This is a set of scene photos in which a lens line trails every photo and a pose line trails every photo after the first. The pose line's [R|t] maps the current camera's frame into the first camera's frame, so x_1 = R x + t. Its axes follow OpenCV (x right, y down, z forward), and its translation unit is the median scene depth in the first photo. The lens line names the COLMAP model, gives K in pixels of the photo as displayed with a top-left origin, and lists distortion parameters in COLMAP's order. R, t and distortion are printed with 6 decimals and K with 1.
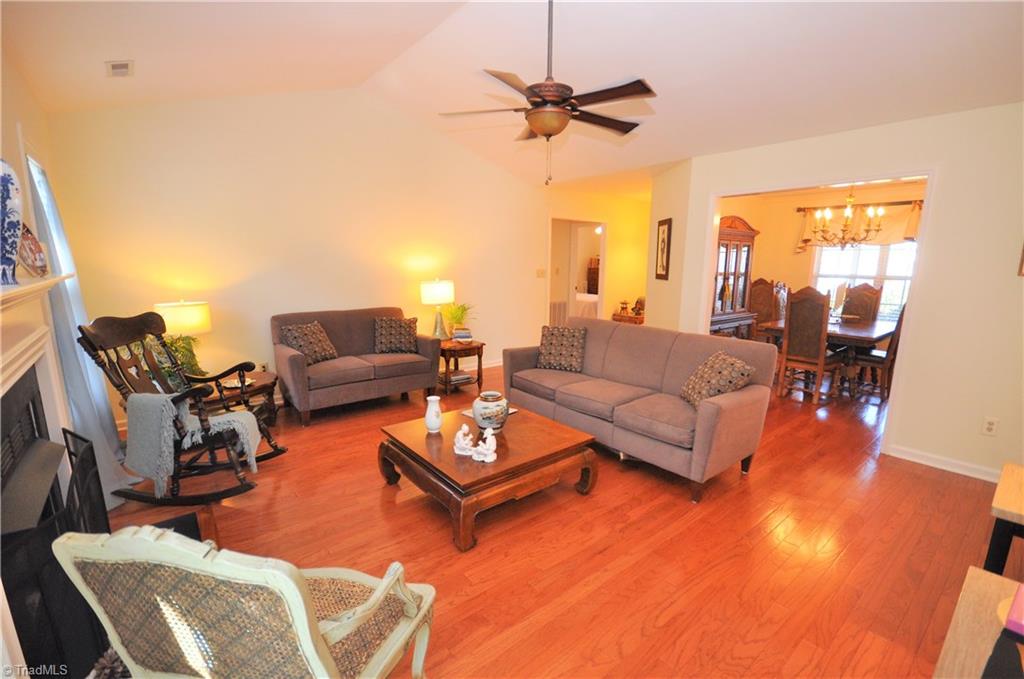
lens RADIAL K [[449.3, 0, 513.5], [0, 449.3, 350.8], [0, 0, 1]] dist [0.000280, -0.001085]
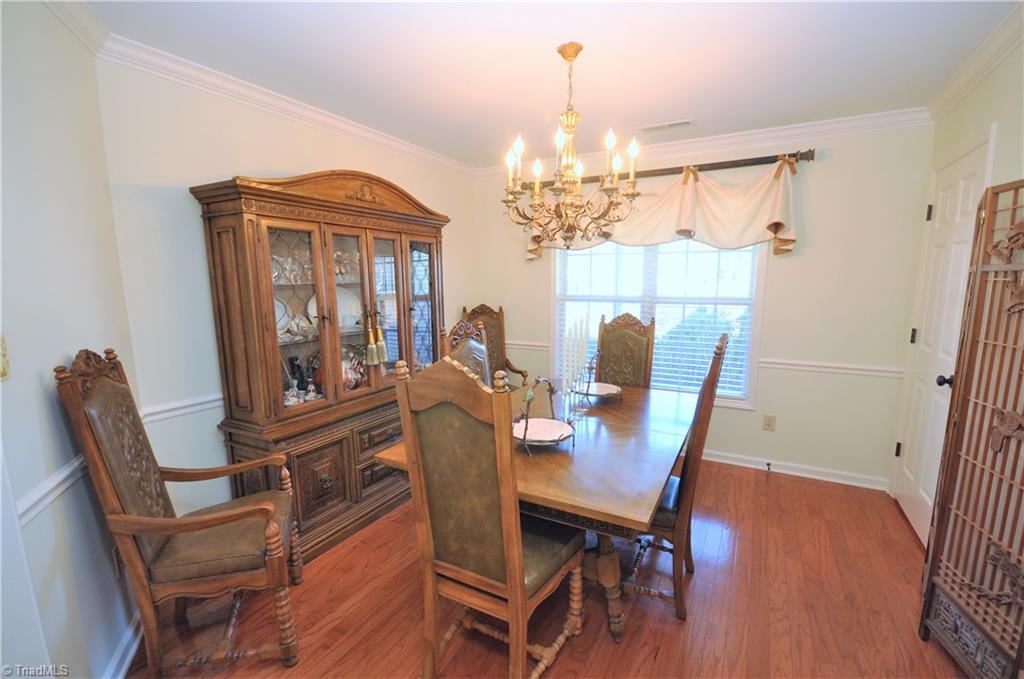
lens RADIAL K [[449.3, 0, 515.9], [0, 449.3, 348.4], [0, 0, 1]] dist [0.000280, -0.001085]
pose [[0.926195, -0.072037, 0.370099, 0.419489], [0.086118, 0.996050, -0.021641, -0.099748], [-0.367078, 0.051916, 0.928740, 0.505310]]
